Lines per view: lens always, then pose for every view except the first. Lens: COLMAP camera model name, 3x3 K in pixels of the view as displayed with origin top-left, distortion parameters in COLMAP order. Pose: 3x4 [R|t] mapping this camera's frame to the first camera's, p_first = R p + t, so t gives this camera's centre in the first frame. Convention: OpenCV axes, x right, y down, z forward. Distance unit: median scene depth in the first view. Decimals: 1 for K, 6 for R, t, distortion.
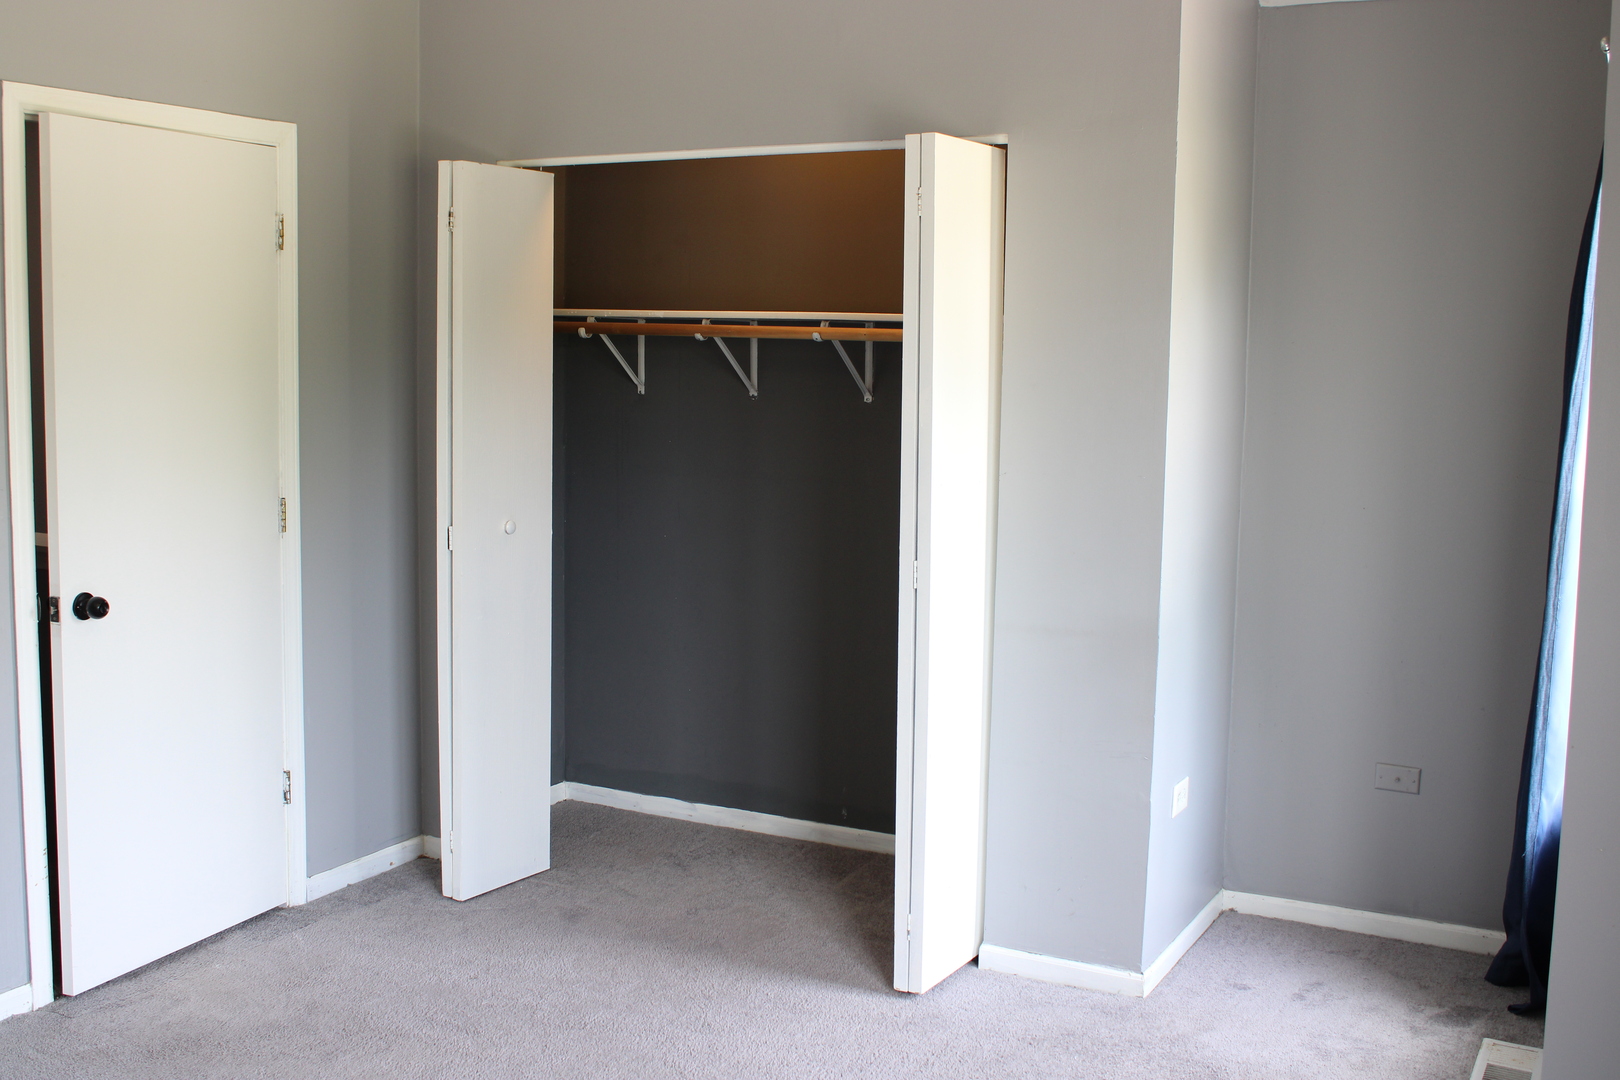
lens RADIAL K [[1719.5, 0, 809.3], [0, 1719.5, 547.5], [0, 0, 1]] dist [-0.036546, 0.000000]
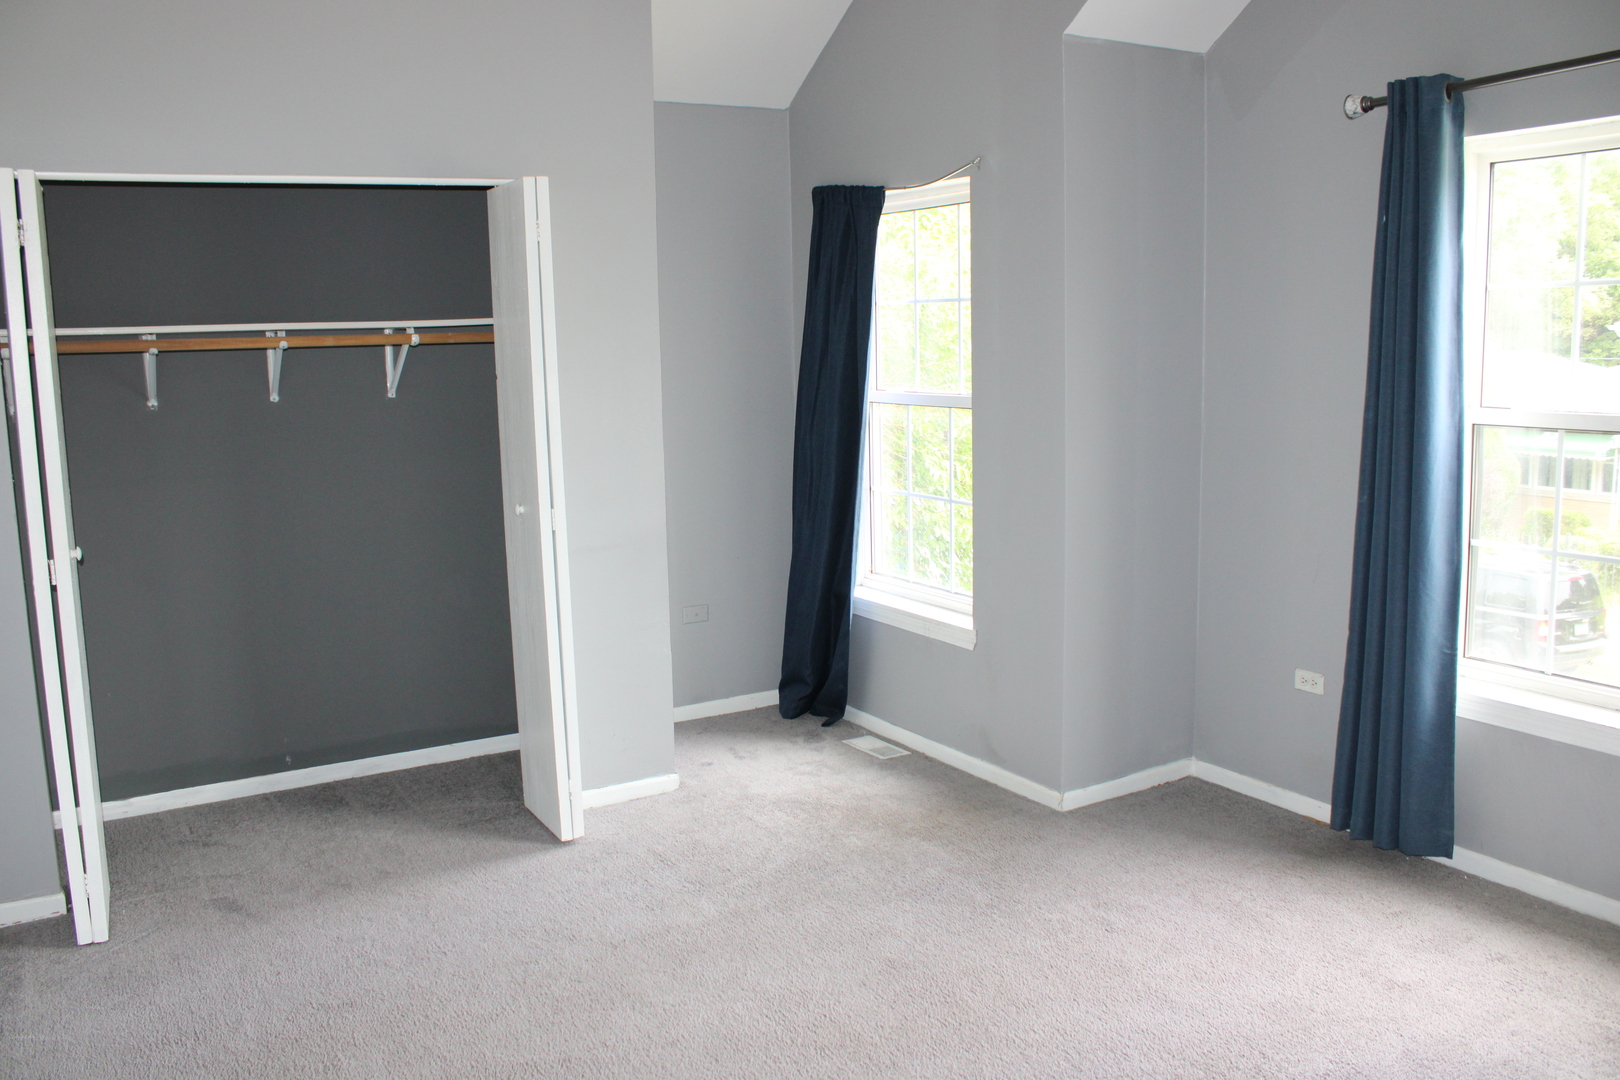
lens RADIAL K [[1352.6, 0, 816.0], [0, 1352.6, 535.8], [0, 0, 1]] dist [-0.155728, 0.136648]
pose [[0.517534, -0.157487, 0.841045, -0.621147], [0.131439, 0.985883, 0.103728, -0.046488], [-0.845507, 0.056863, 0.530928, 0.271120]]
